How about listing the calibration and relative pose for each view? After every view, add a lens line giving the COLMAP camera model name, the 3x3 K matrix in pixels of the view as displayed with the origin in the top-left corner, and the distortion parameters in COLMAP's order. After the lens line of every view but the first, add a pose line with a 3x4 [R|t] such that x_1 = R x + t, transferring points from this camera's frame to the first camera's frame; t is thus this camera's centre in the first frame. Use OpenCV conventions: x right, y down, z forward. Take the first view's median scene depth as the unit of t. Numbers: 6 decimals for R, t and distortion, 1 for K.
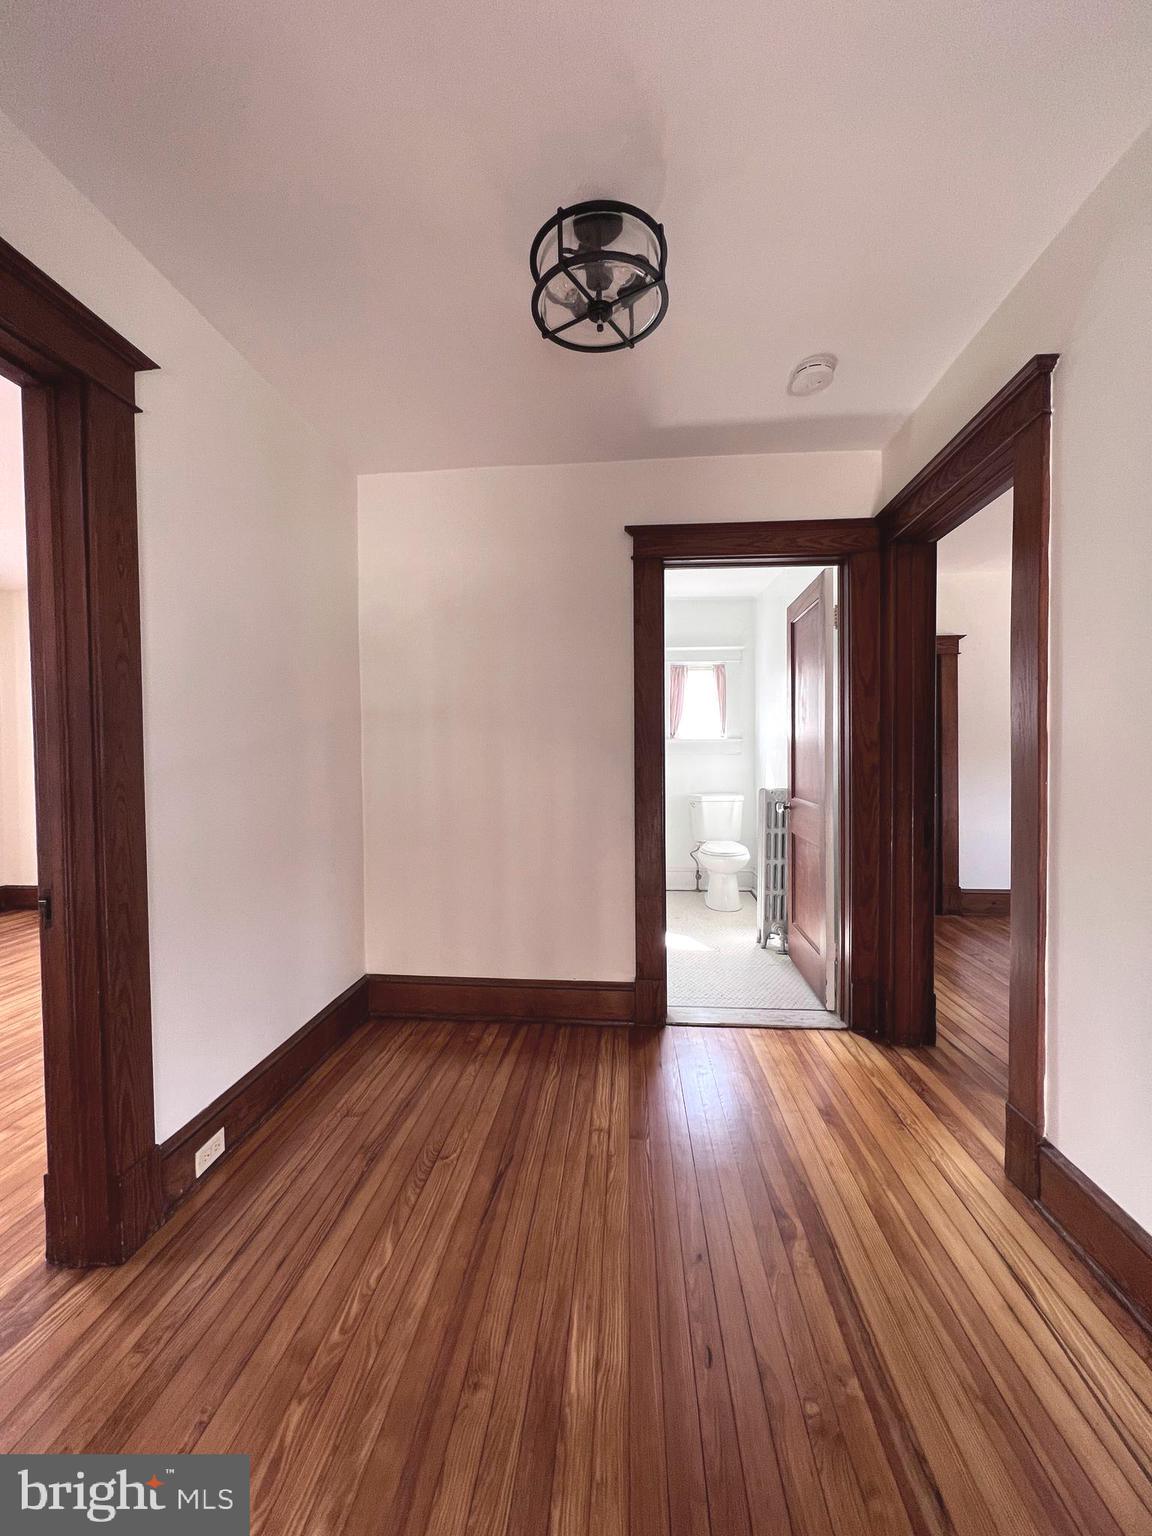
lens RADIAL K [[614.2, 0, 586.1], [0, 614.2, 761.0], [0, 0, 1]] dist [0.001262, 0.000412]
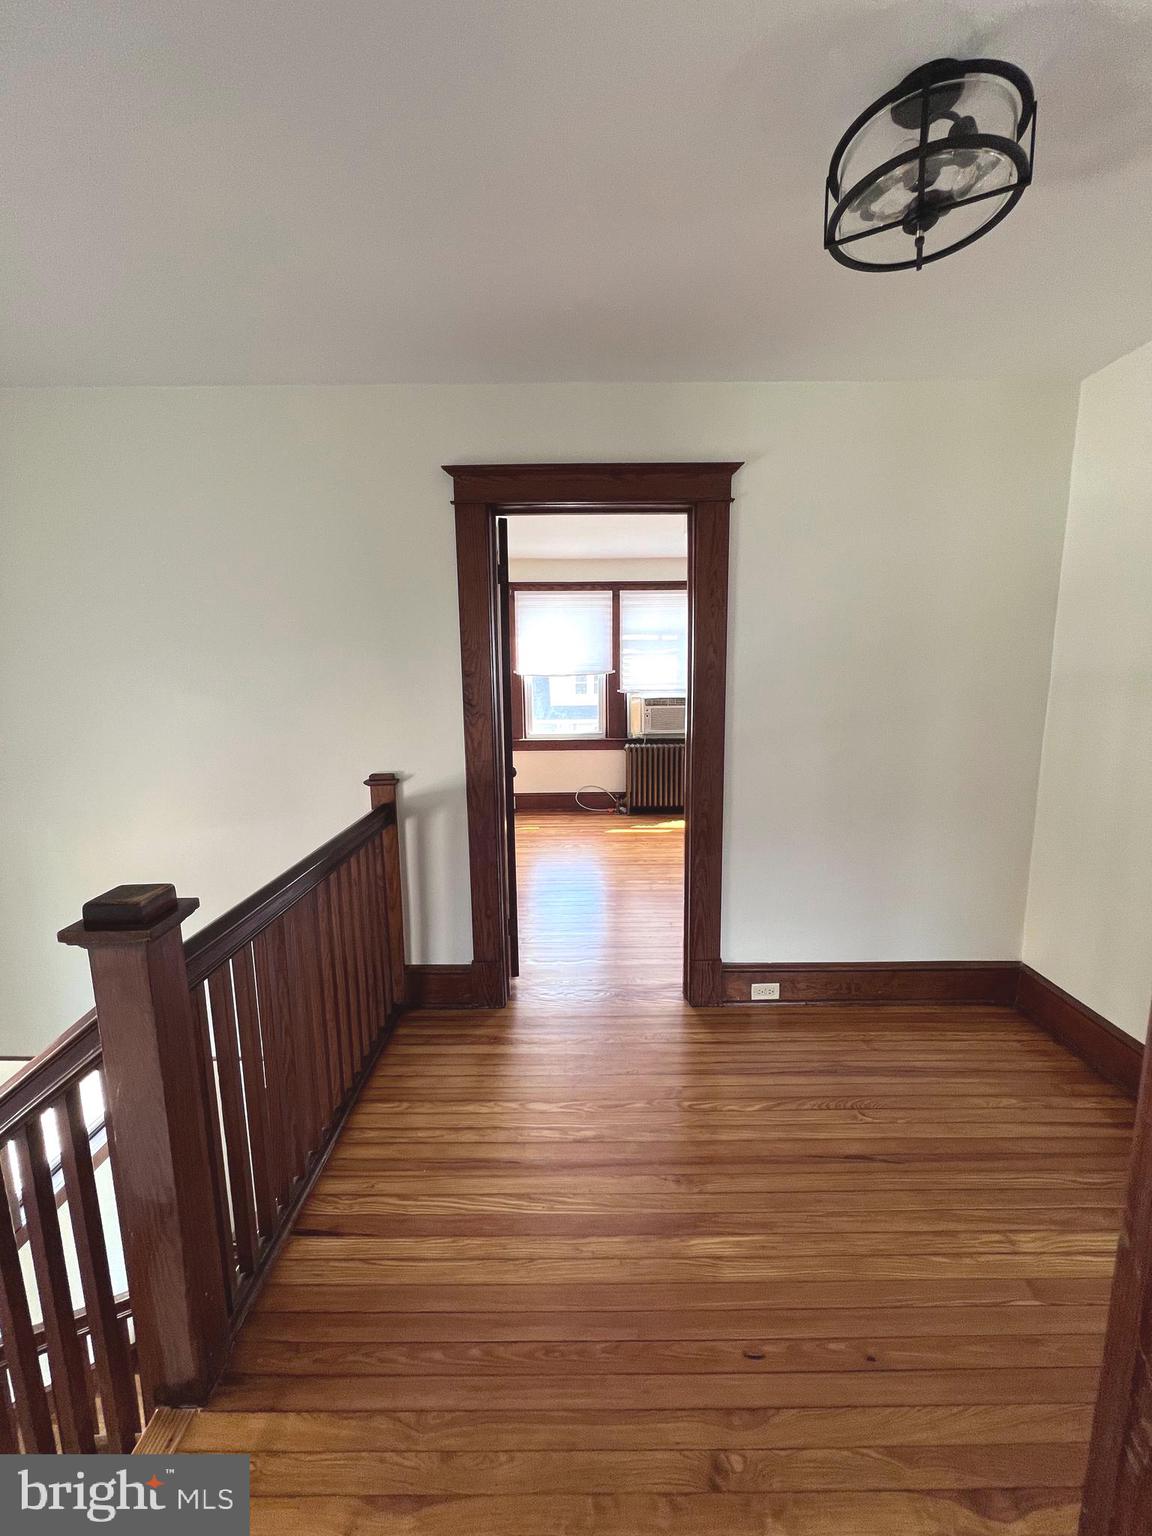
lens RADIAL K [[614.2, 0, 569.8], [0, 614.2, 758.9], [0, 0, 1]] dist [0.001262, 0.000412]
pose [[0.069943, 0.148885, -0.986378, 0.813198], [0.000316, 0.988796, 0.149272, -0.159998], [0.997551, -0.010753, 0.069113, 0.468674]]
